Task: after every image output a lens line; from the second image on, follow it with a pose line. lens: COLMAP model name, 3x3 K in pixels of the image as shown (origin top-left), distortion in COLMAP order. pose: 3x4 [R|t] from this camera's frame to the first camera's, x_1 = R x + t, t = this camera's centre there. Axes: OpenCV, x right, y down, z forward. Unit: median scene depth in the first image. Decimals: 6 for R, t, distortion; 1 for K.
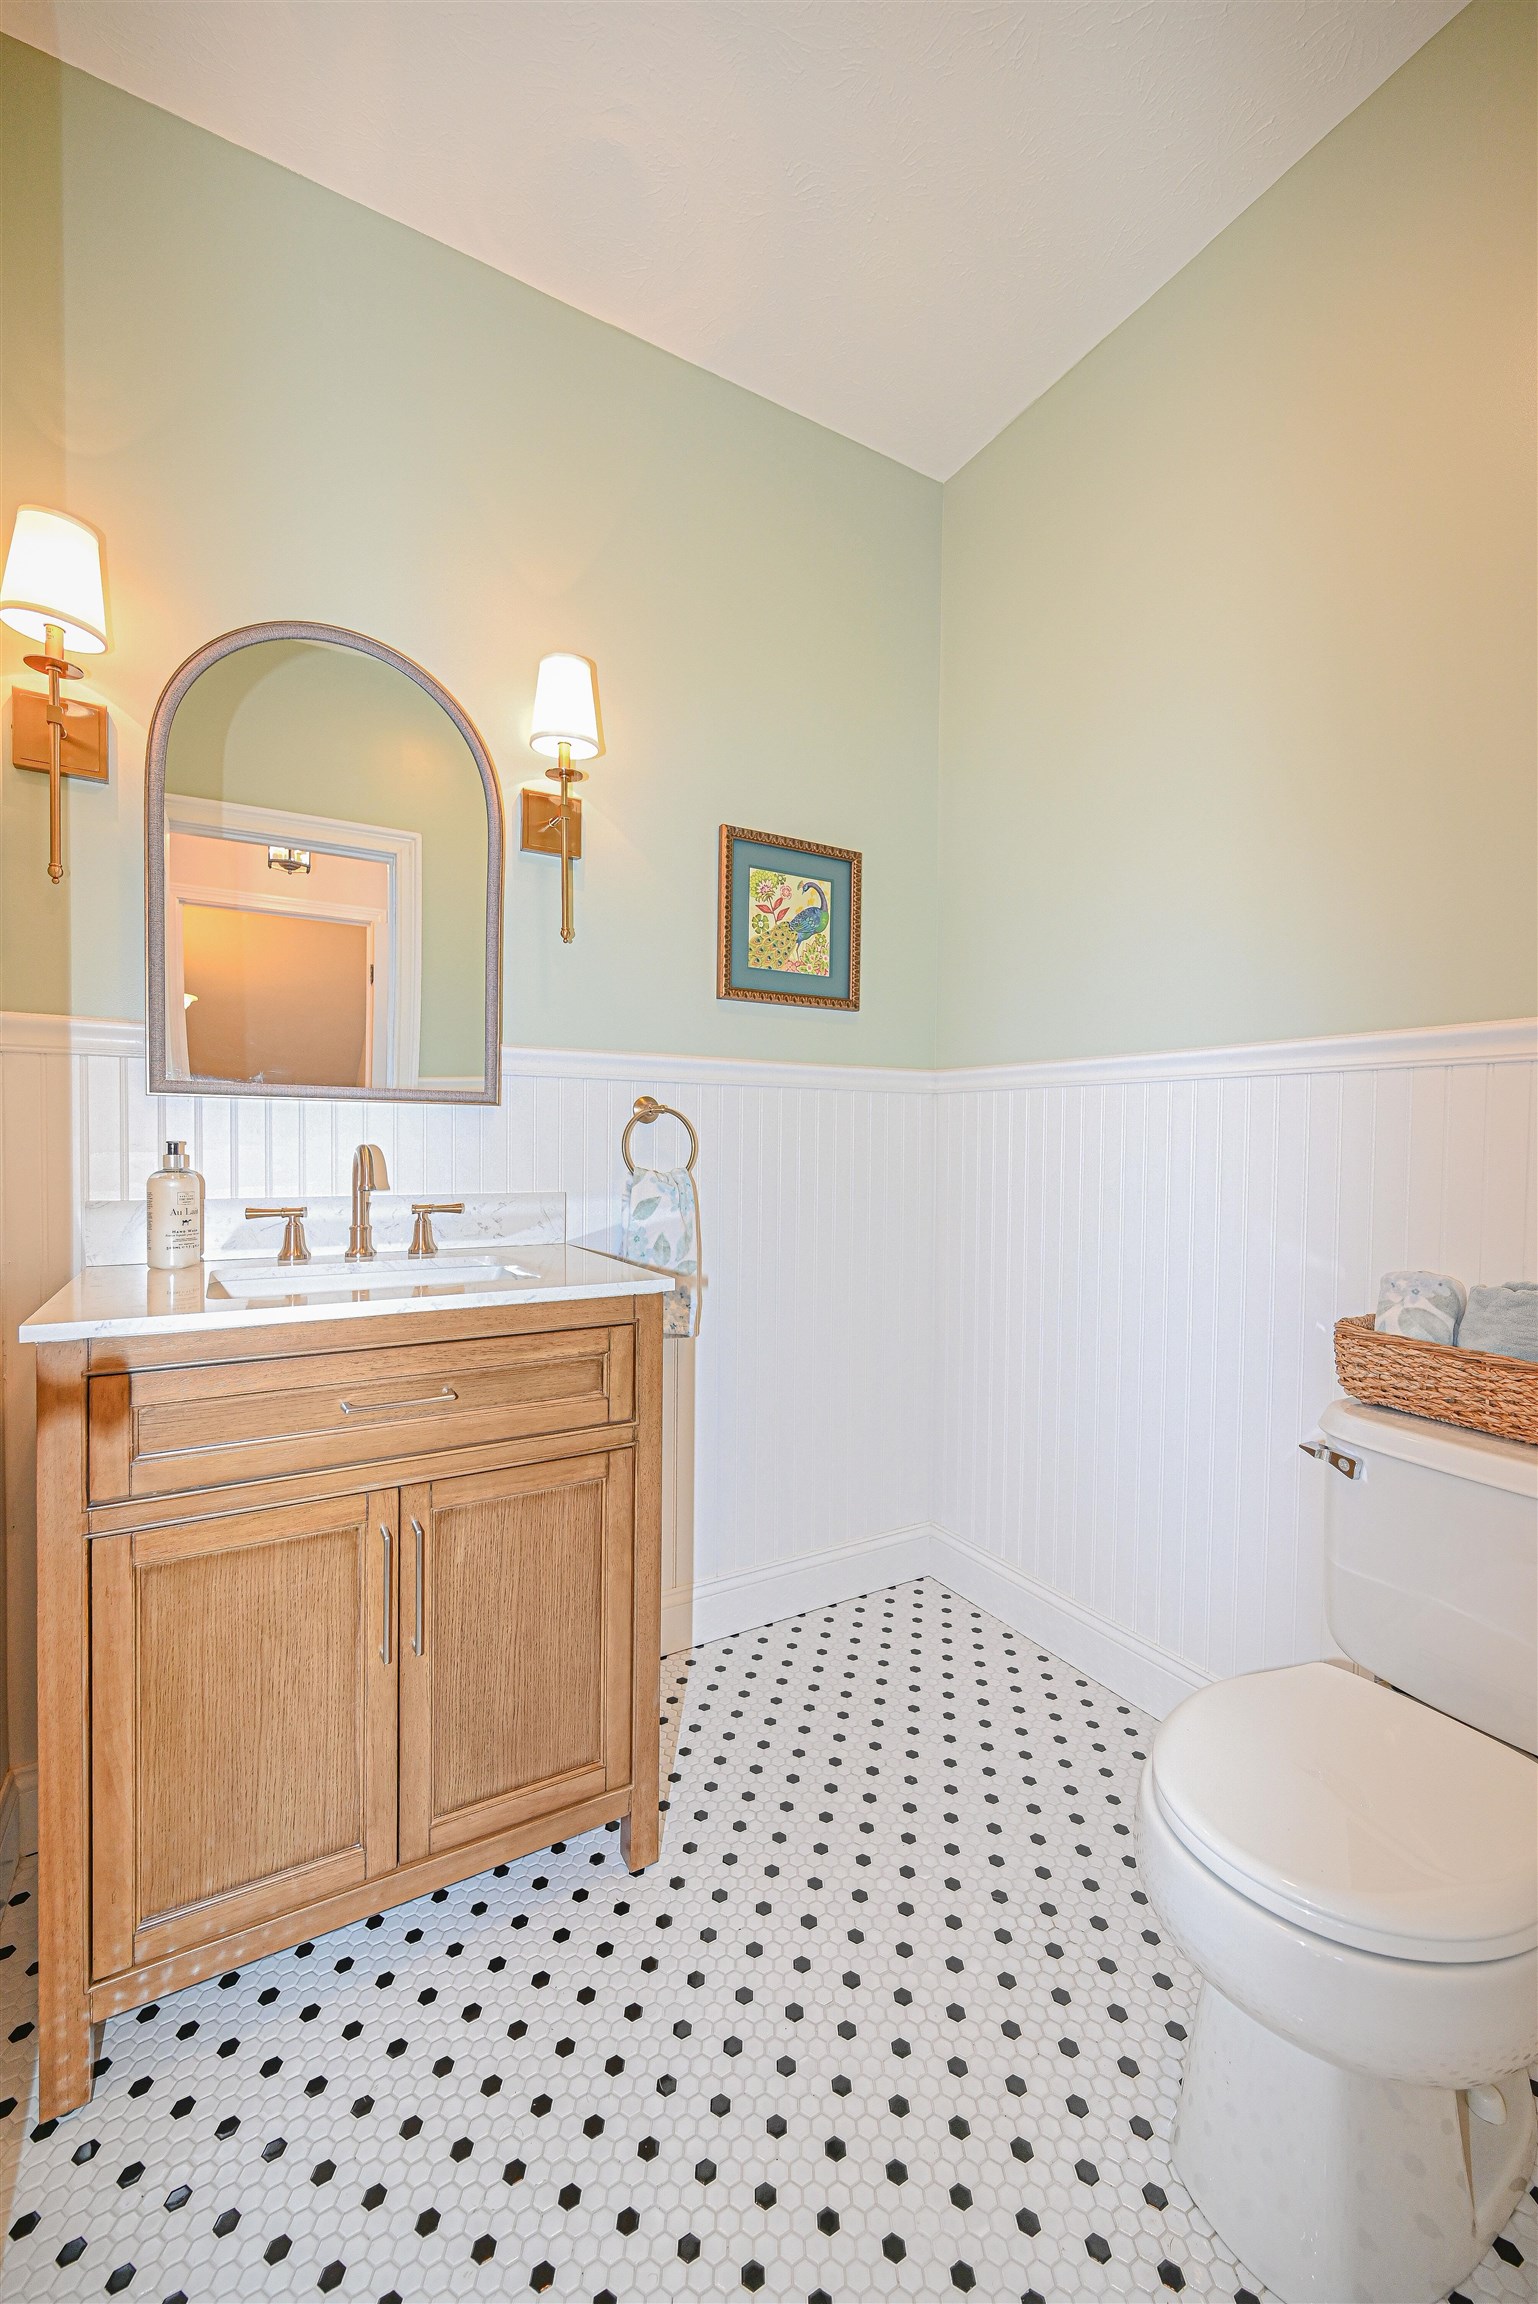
lens RADIAL K [[905.5, 0, 769.0], [0, 905.5, 1152.0], [0, 0, 1]] dist [0.002983, 0.000046]
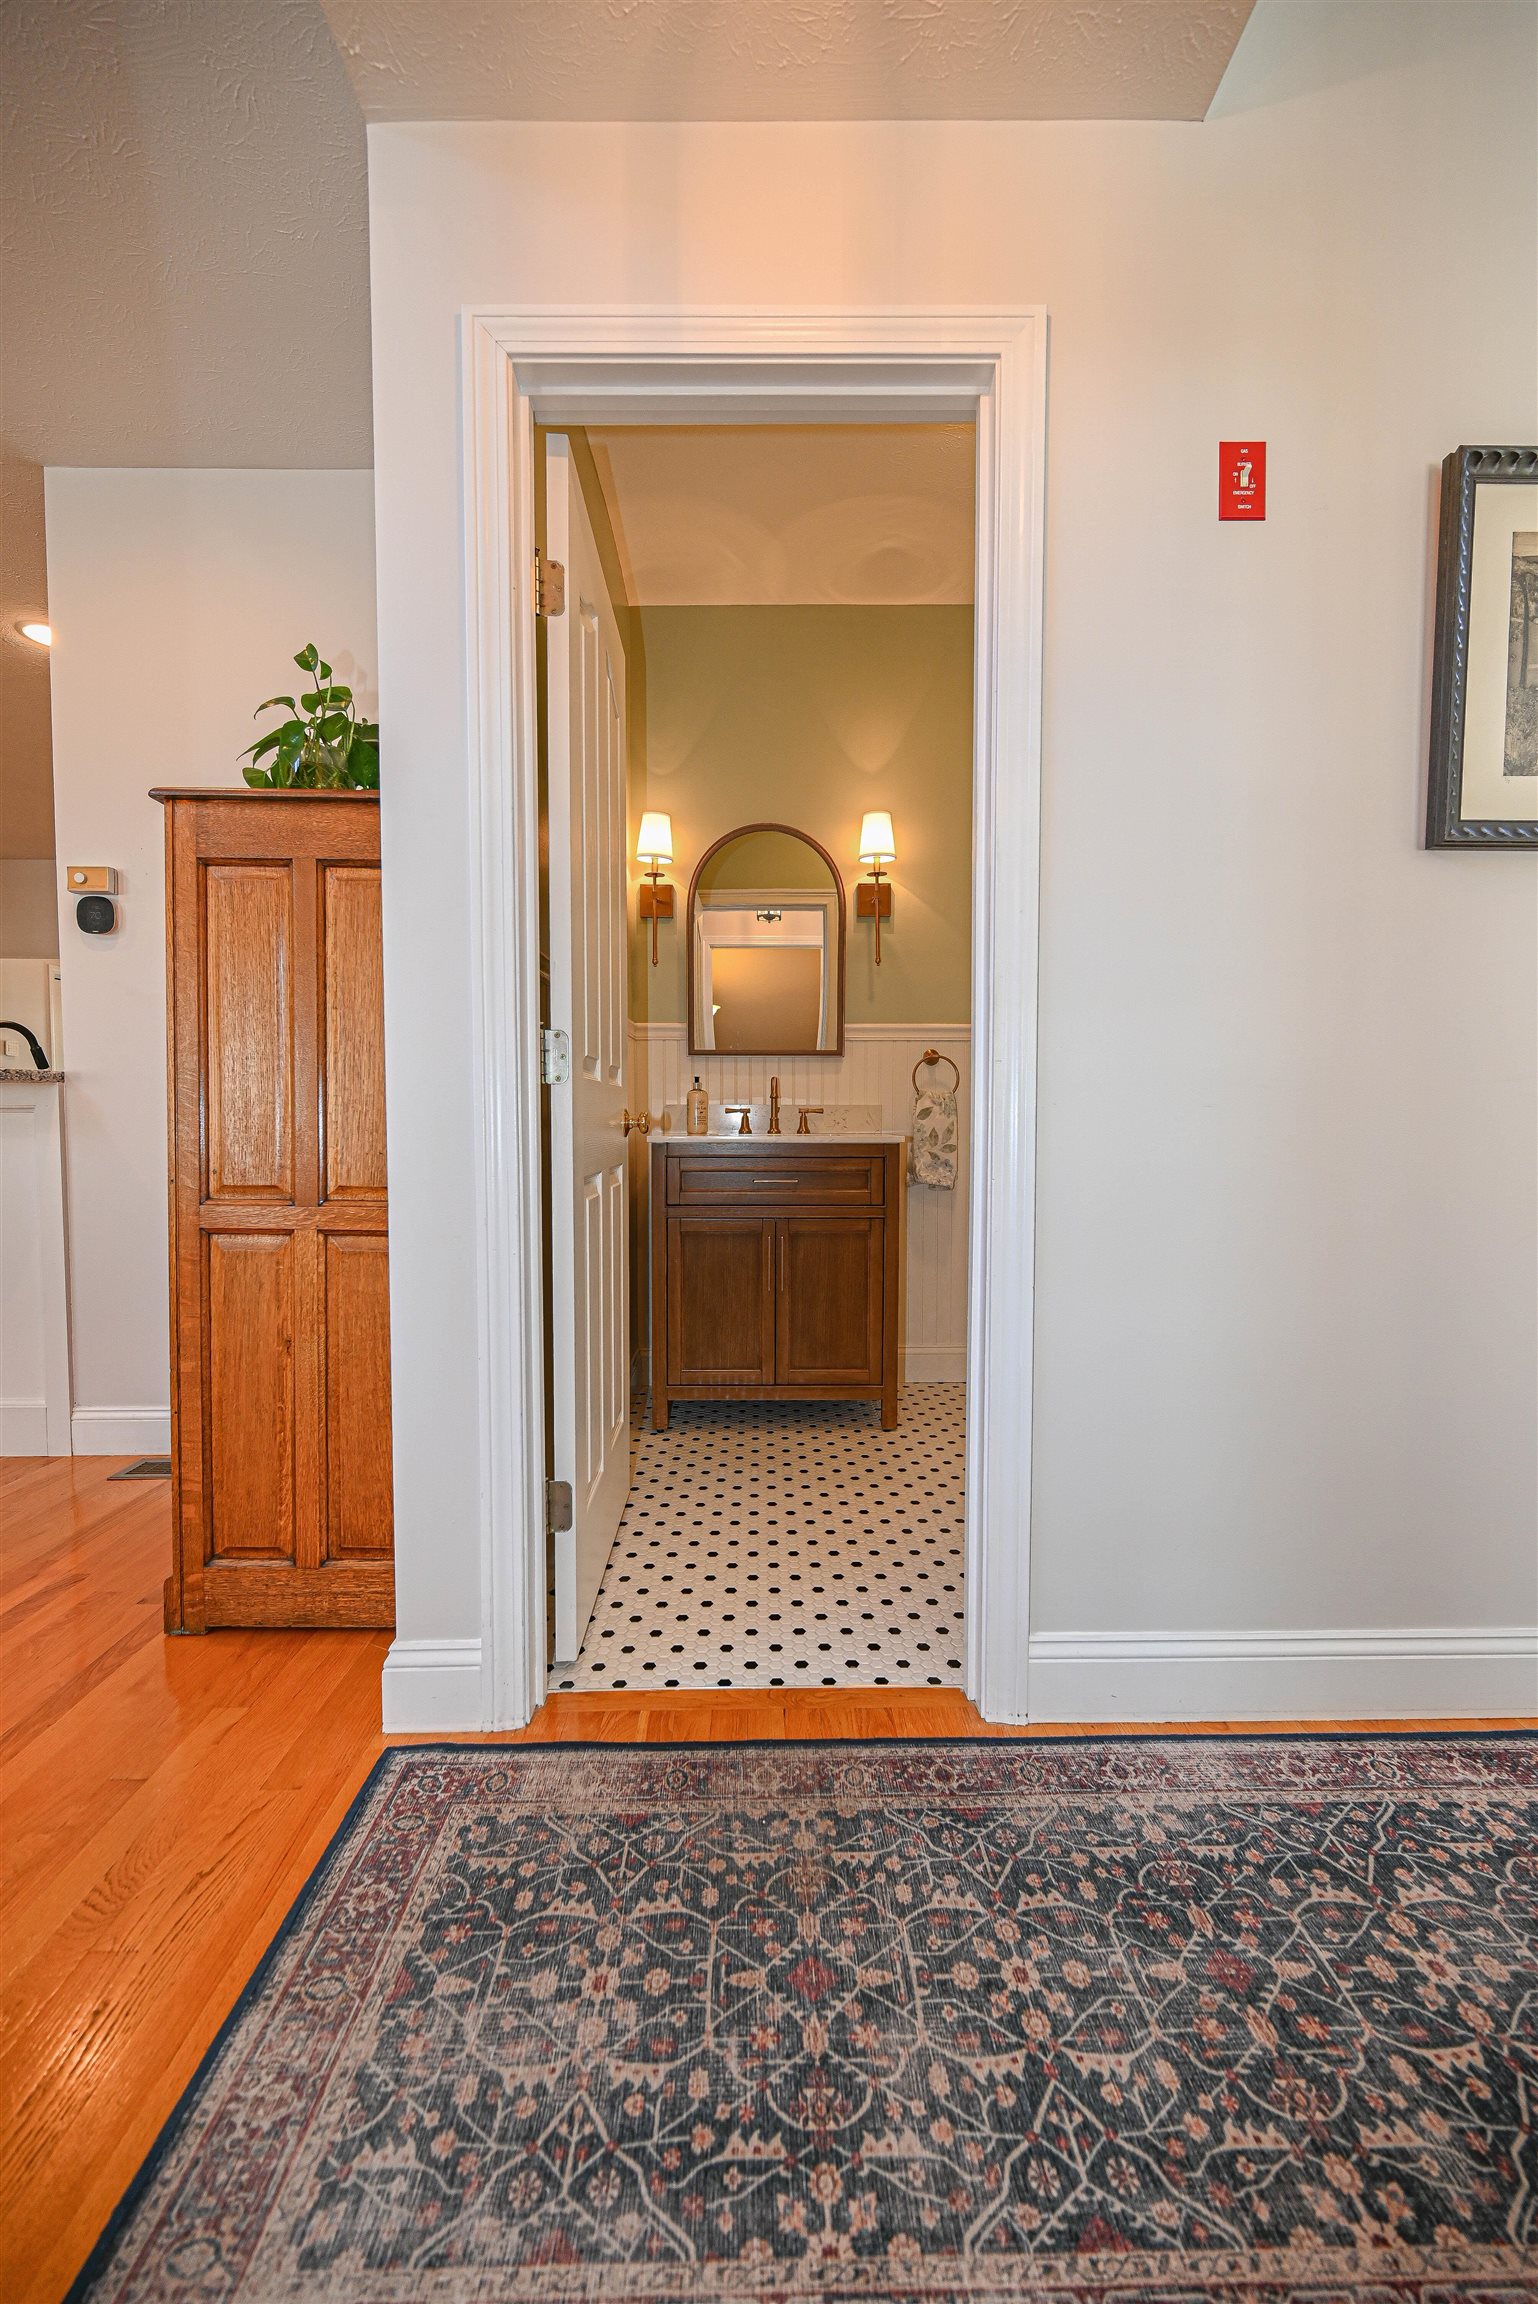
lens RADIAL K [[905.5, 0, 769.0], [0, 905.5, 1152.0], [0, 0, 1]] dist [0.002983, 0.000046]
pose [[0.865236, 0.011316, -0.501236, 0.600977], [-0.001907, 0.999812, 0.019281, 0.129283], [0.501360, -0.015727, 0.865096, -0.820442]]
